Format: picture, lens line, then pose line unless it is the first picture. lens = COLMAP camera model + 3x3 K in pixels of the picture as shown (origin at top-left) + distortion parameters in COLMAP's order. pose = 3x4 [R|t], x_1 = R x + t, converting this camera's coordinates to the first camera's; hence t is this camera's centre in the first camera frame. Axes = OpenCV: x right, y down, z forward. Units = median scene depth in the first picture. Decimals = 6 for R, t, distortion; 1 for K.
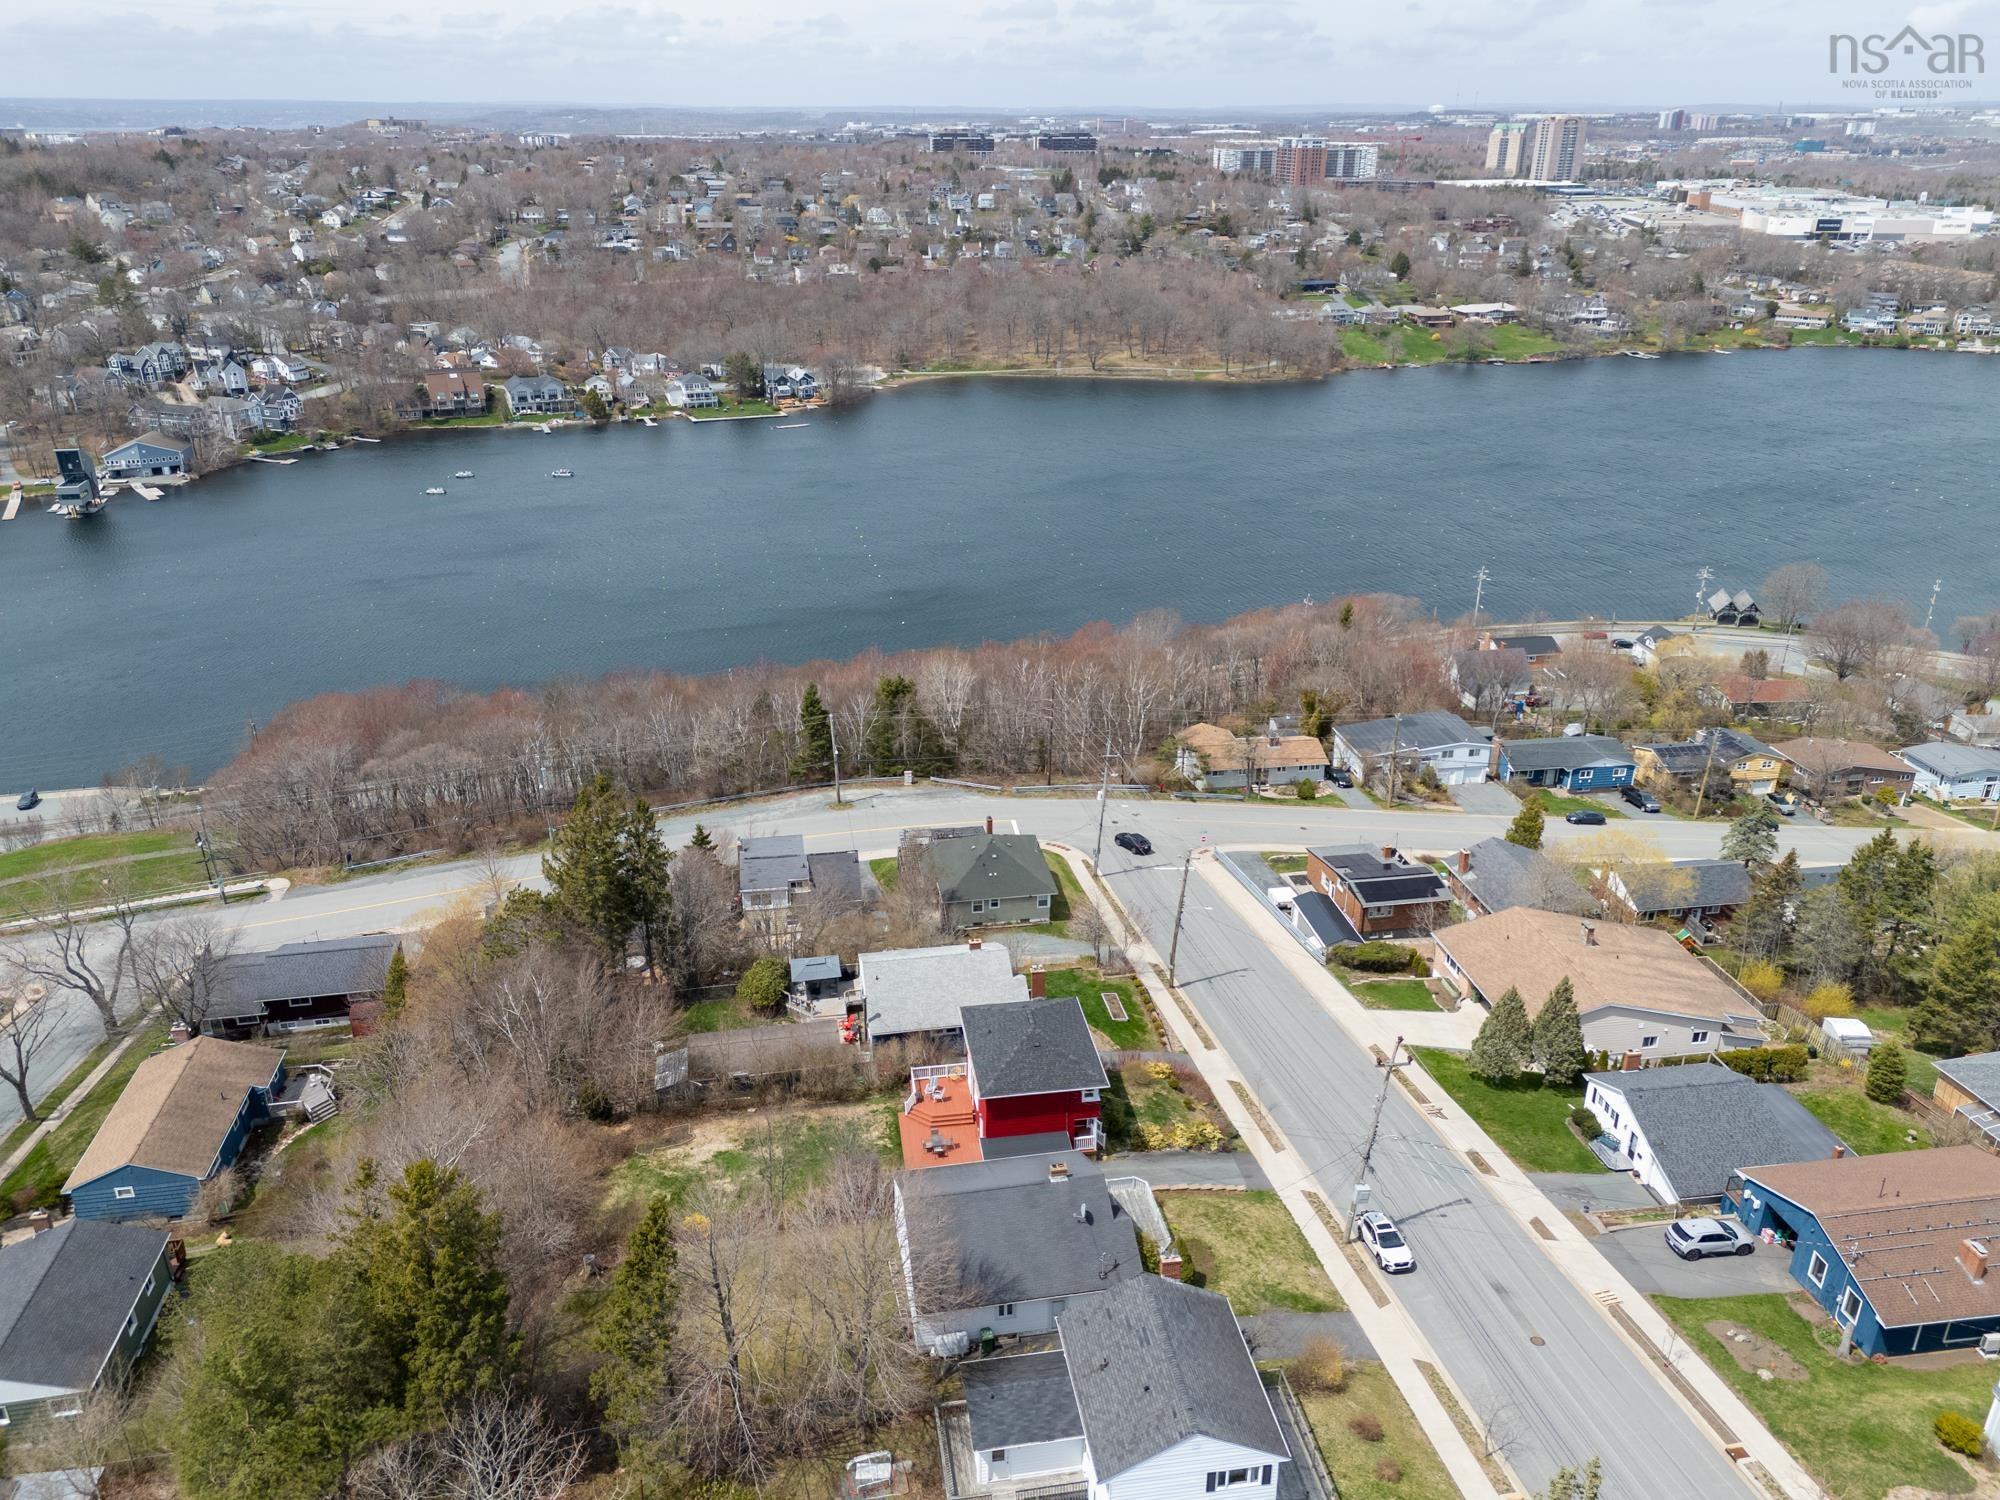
lens RADIAL K [[1466.3, 0, 1000.0], [0, 1466.3, 750.0], [0, 0, 1]] dist [0.064987, -0.047605]
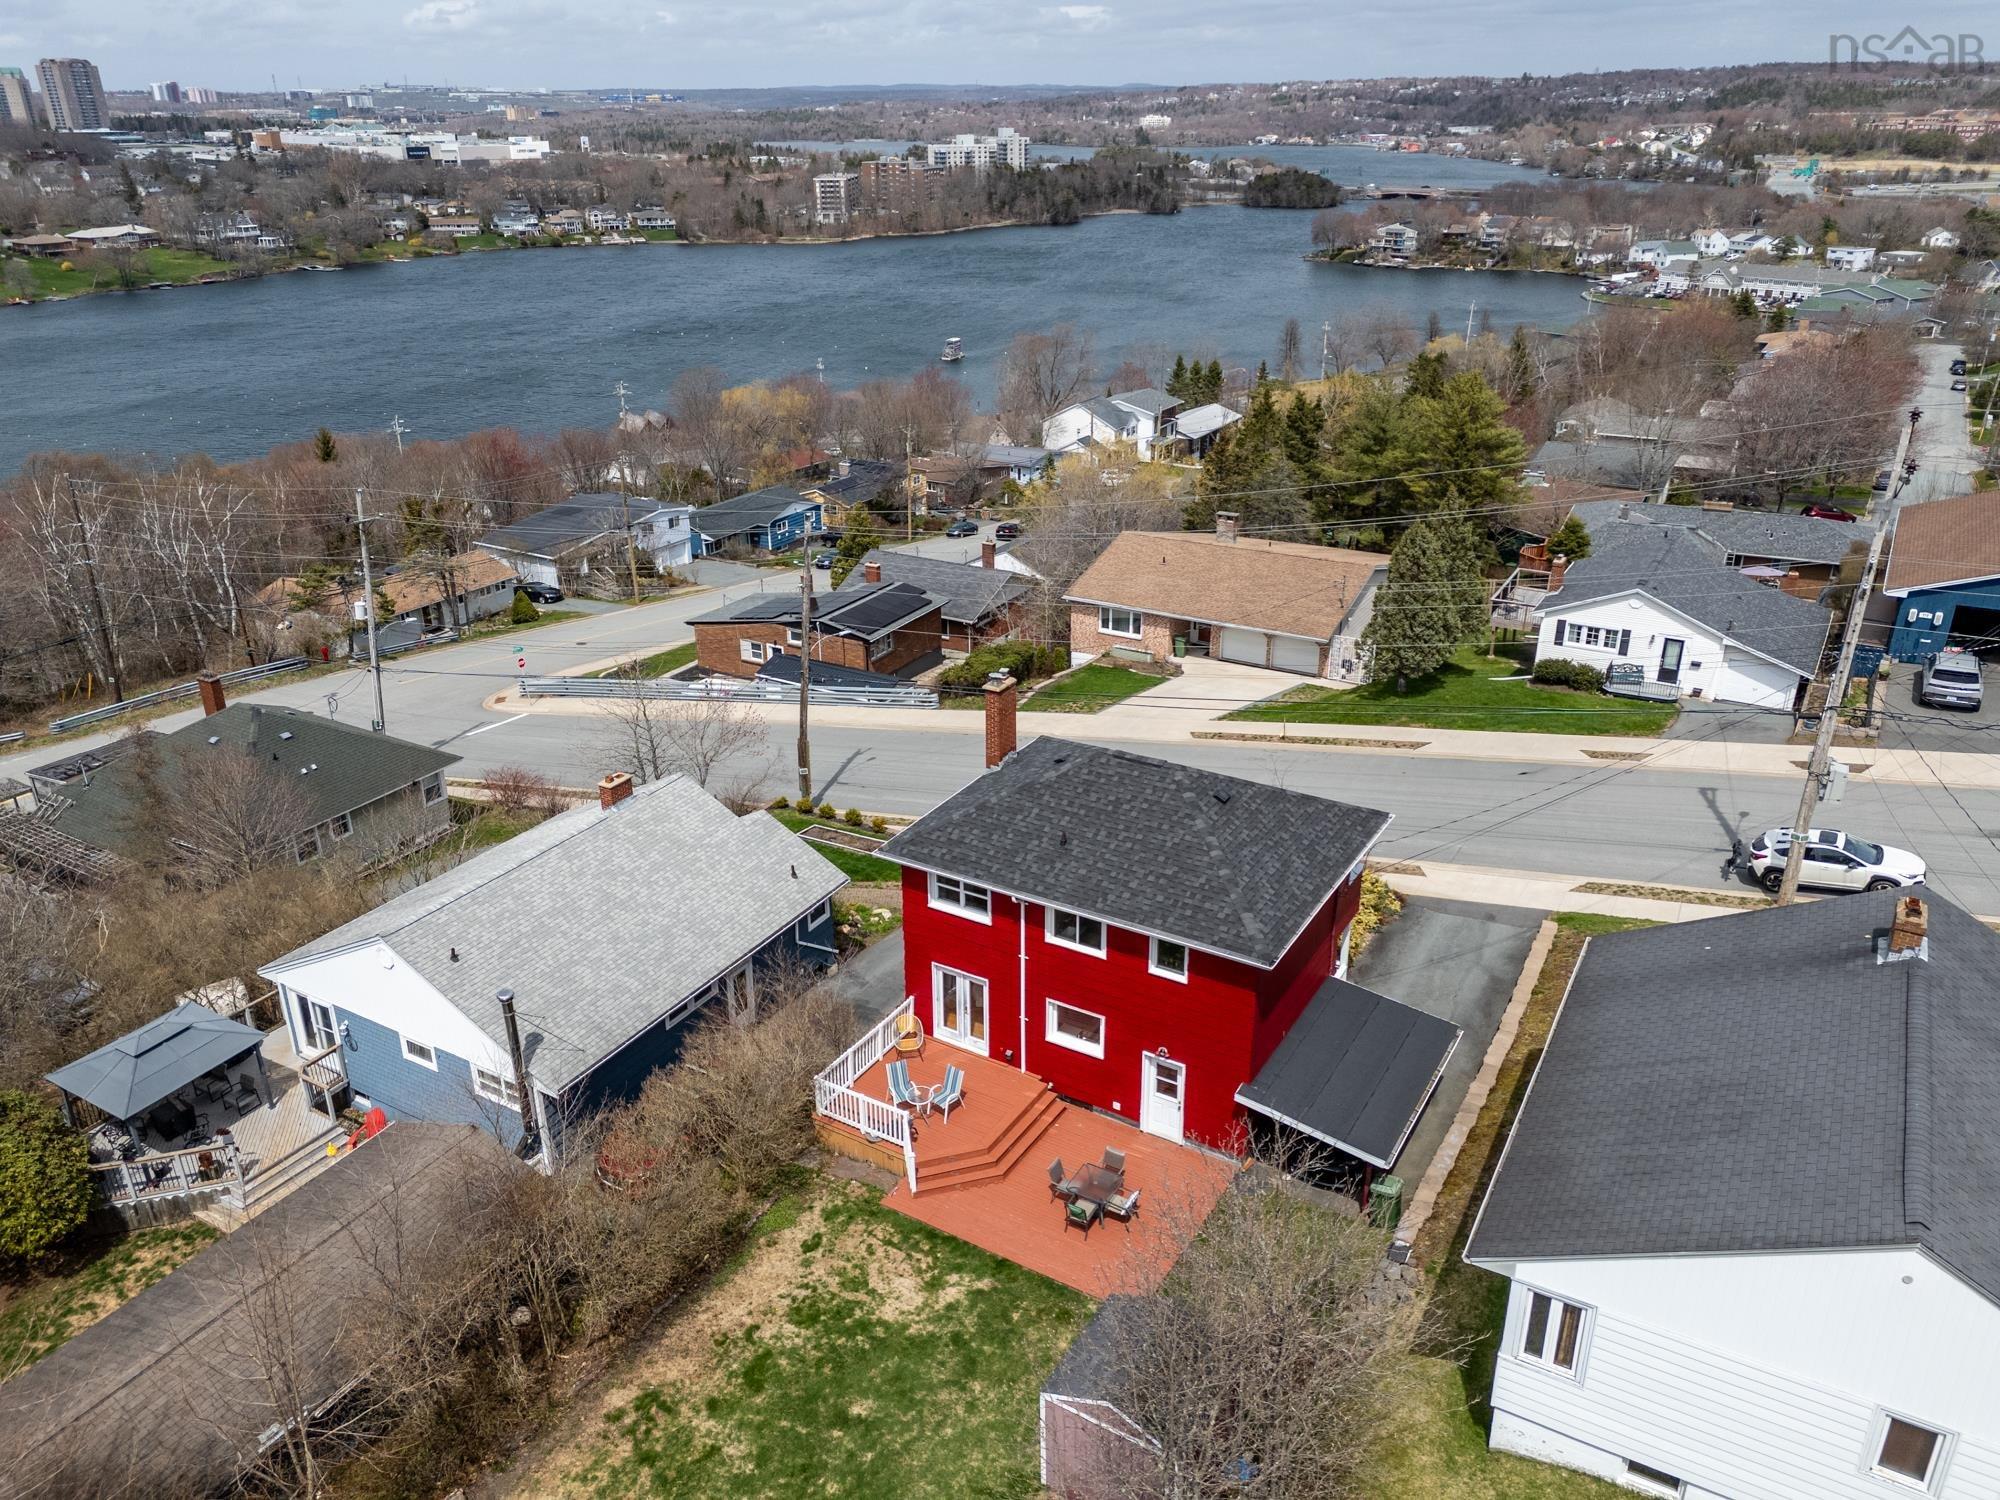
lens RADIAL K [[1471.7, 0, 994.9], [0, 1471.7, 742.4], [0, 0, 1]] dist [0.062212, -0.047570]
pose [[0.640301, -0.310157, 0.702721, -0.046624], [0.312245, 0.940954, 0.130796, 0.020888], [-0.701796, 0.135673, 0.699339, 0.135145]]
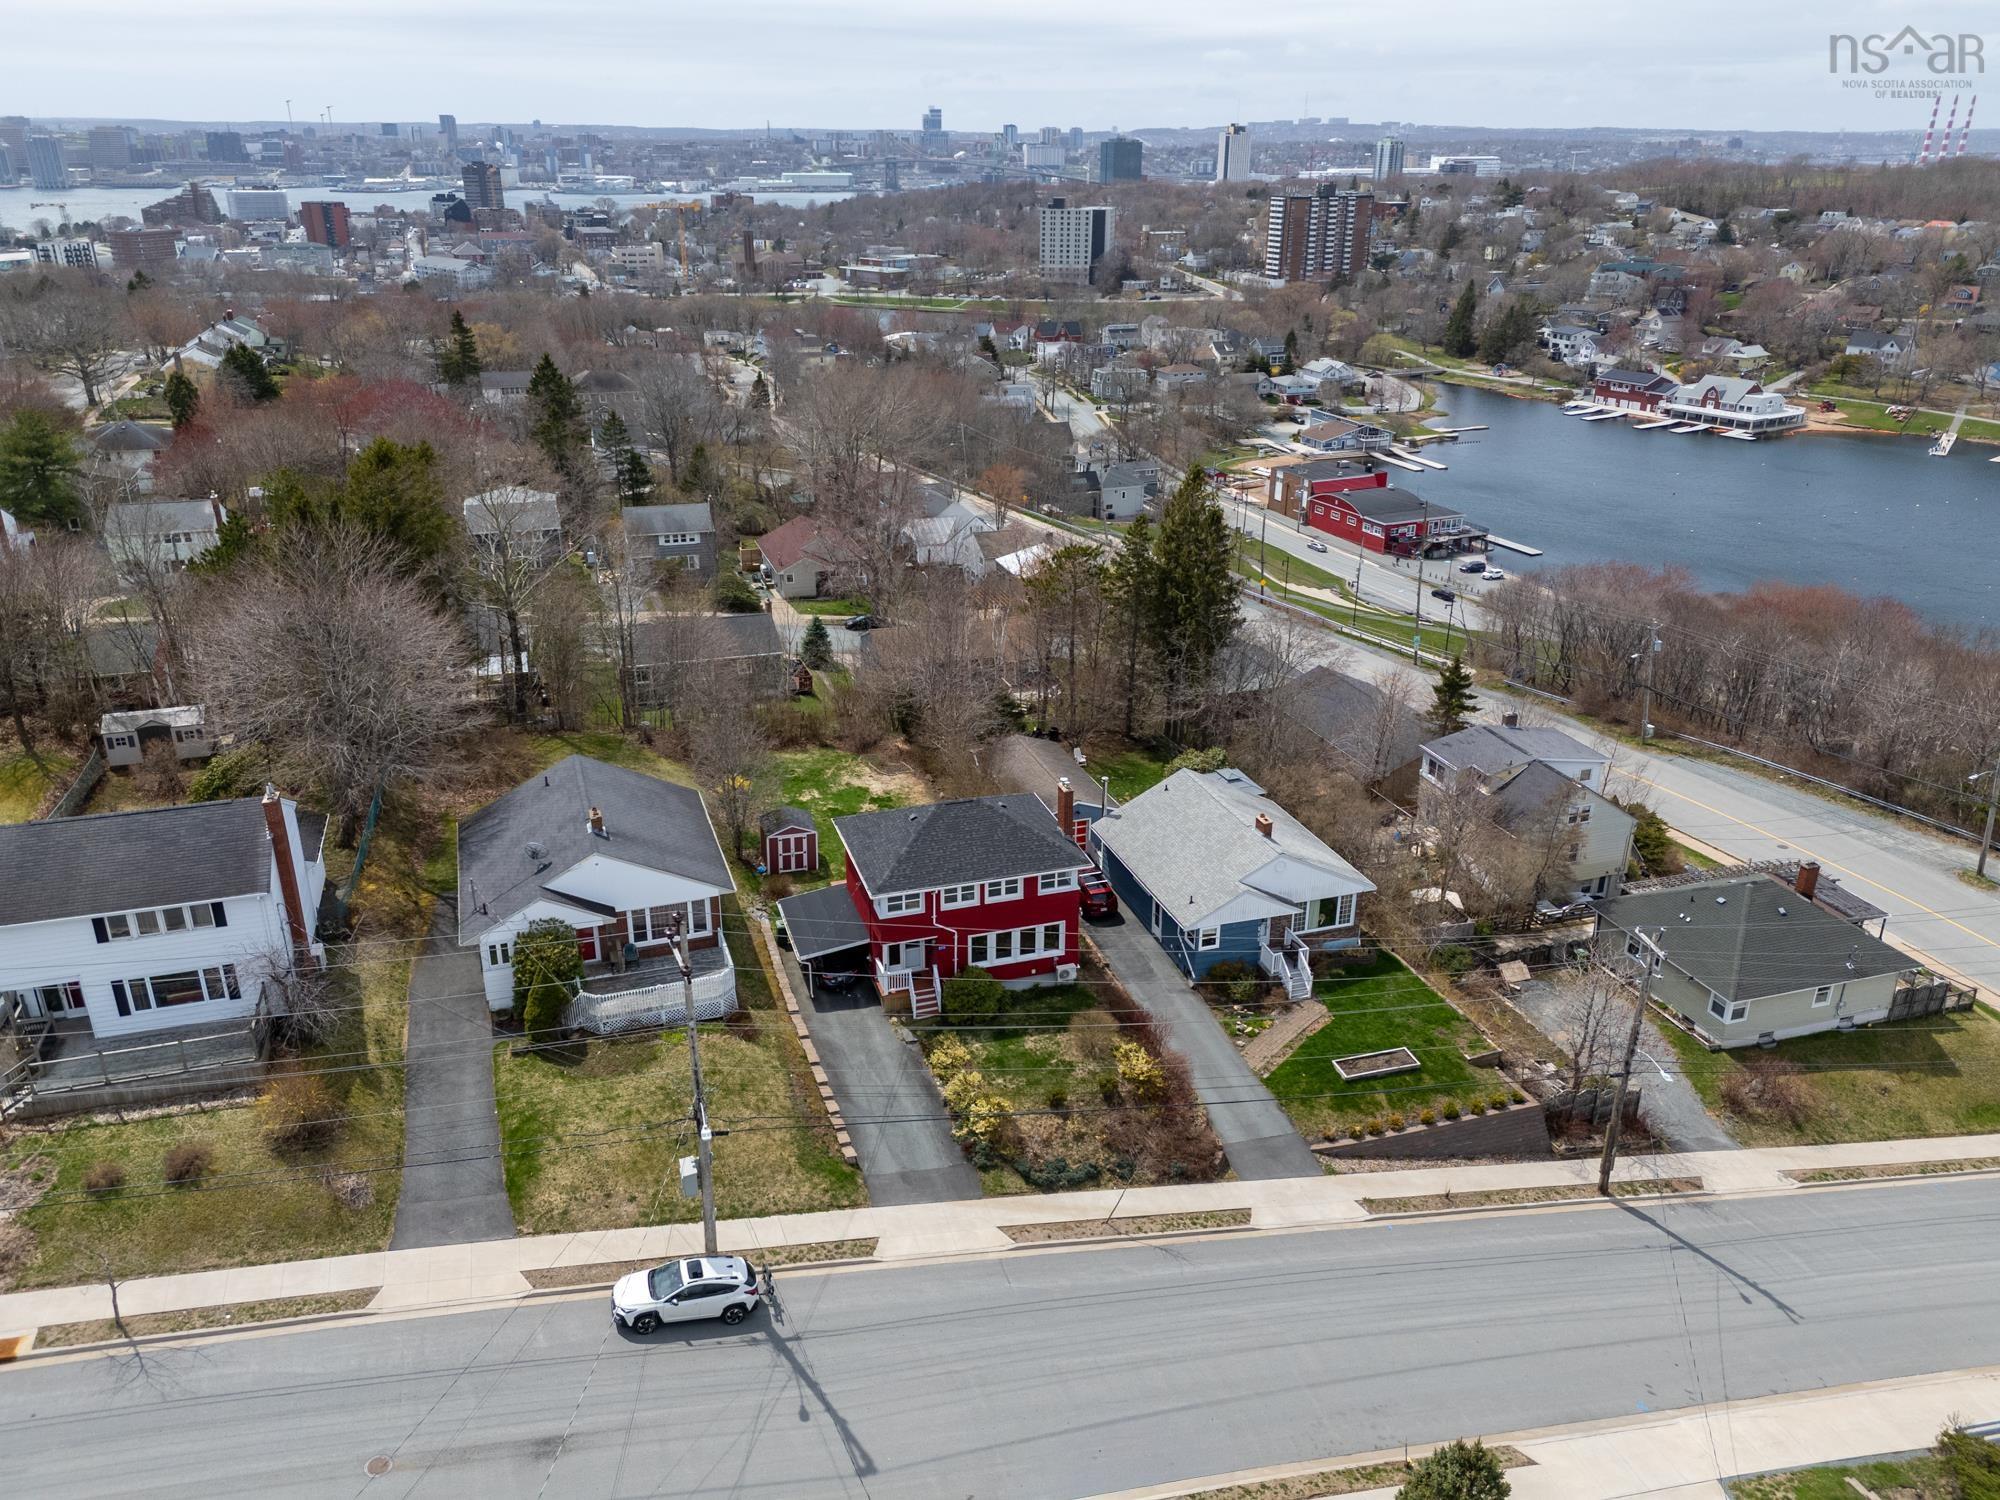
lens RADIAL K [[1471.7, 0, 994.9], [0, 1471.7, 742.4], [0, 0, 1]] dist [0.062212, -0.047570]
pose [[0.154632, 0.374011, -0.914442, 0.114541], [-0.396652, 0.871206, 0.289253, -0.008831], [0.904851, 0.317988, 0.283069, 0.141938]]
